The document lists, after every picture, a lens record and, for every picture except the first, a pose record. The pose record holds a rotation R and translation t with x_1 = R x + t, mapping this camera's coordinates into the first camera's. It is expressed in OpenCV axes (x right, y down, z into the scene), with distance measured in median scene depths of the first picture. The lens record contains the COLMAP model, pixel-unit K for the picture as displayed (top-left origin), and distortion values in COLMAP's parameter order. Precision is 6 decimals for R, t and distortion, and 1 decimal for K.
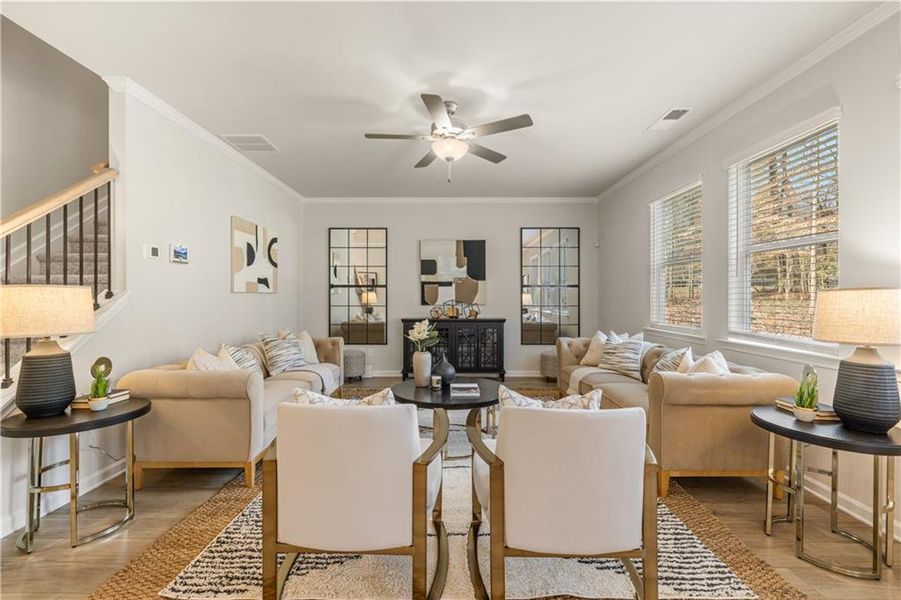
lens RADIAL K [[377.8, 0, 451.2], [0, 377.8, 297.6], [0, 0, 1]] dist [-0.004765, 0.000613]
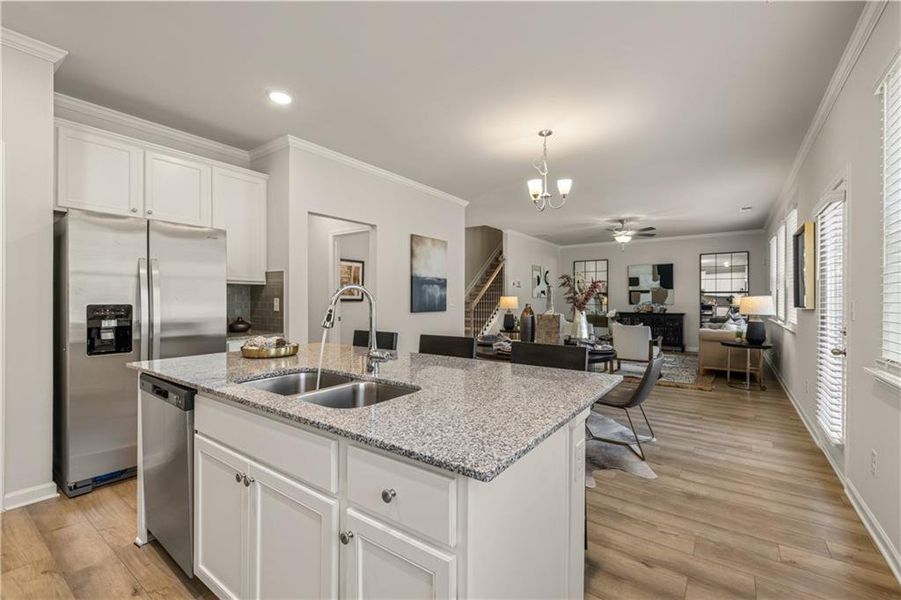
lens RADIAL K [[390.5, 0, 449.1], [0, 390.5, 299.5], [0, 0, 1]] dist [0.002402, 0.000058]
pose [[0.809706, 0.000145, -0.586836, 0.299575], [-0.002443, 0.999992, -0.003125, 0.005669], [0.586831, 0.003964, 0.809700, -0.895783]]
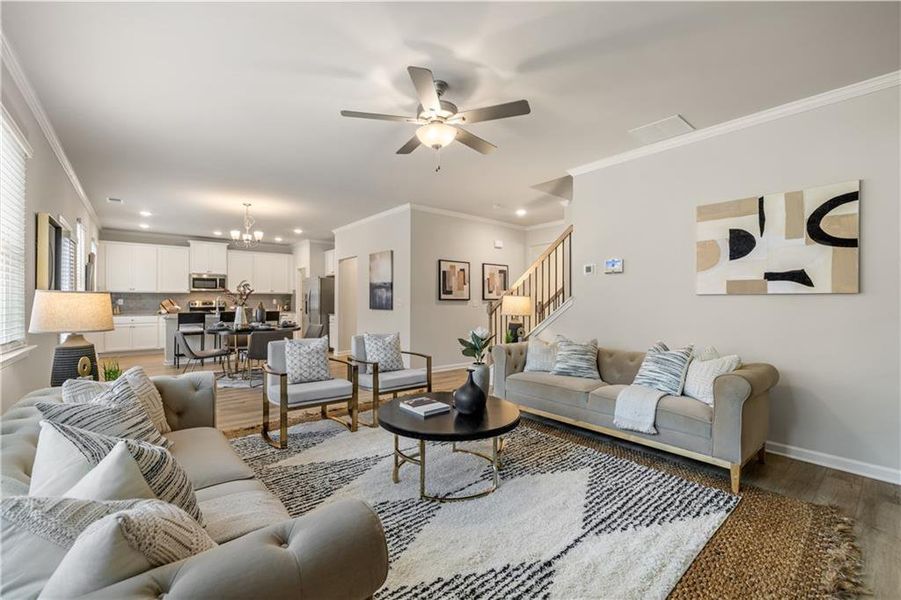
lens RADIAL K [[377.8, 0, 443.5], [0, 377.8, 301.9], [0, 0, 1]] dist [-0.004765, 0.000613]
pose [[-0.778674, -0.002656, -0.627423, 0.290533], [-0.007269, 0.999962, 0.004788, 0.001379], [0.627387, 0.008289, -0.778664, 0.910193]]
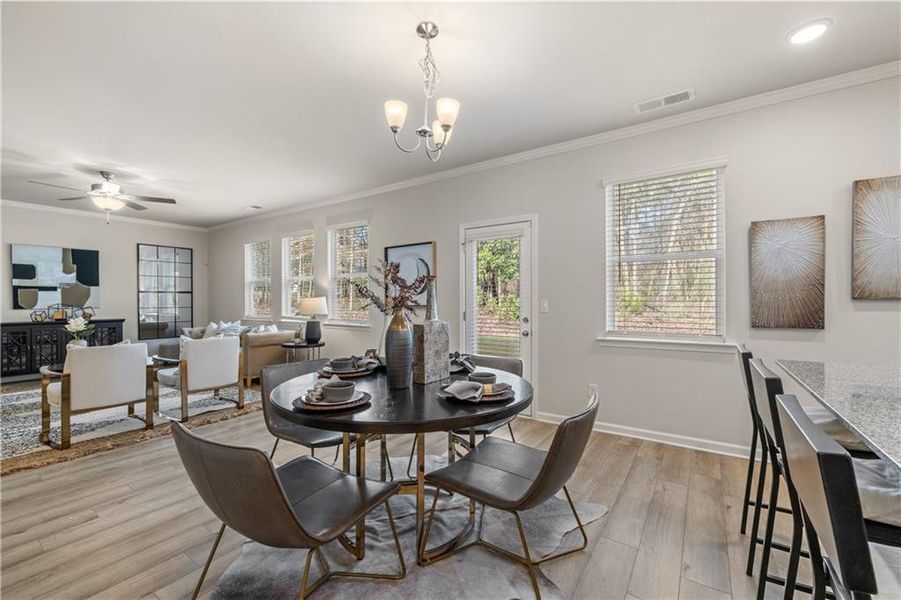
lens RADIAL K [[377.8, 0, 449.8], [0, 377.8, 301.3], [0, 0, 1]] dist [-0.004765, 0.000613]
pose [[0.564939, -0.004287, 0.825121, -0.253163], [0.005805, 0.999982, 0.001221, 0.004166], [-0.825112, 0.004100, 0.564954, -0.518788]]
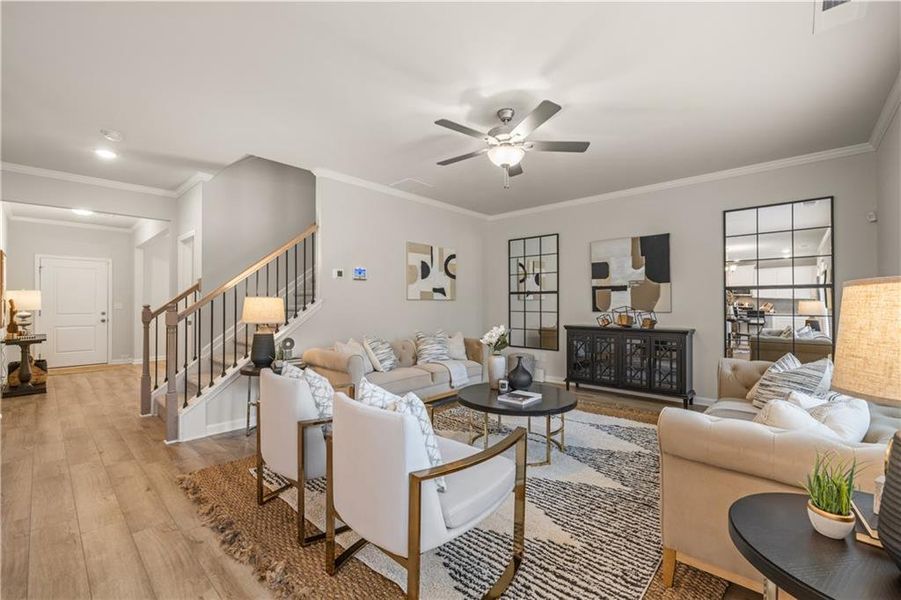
lens RADIAL K [[377.8, 0, 450.5], [0, 377.8, 302.1], [0, 0, 1]] dist [-0.004765, 0.000613]
pose [[0.736598, -0.003403, -0.676322, 0.300547], [-0.000955, 0.999981, -0.006072, 0.001947], [0.676330, 0.005118, 0.736581, 0.084851]]
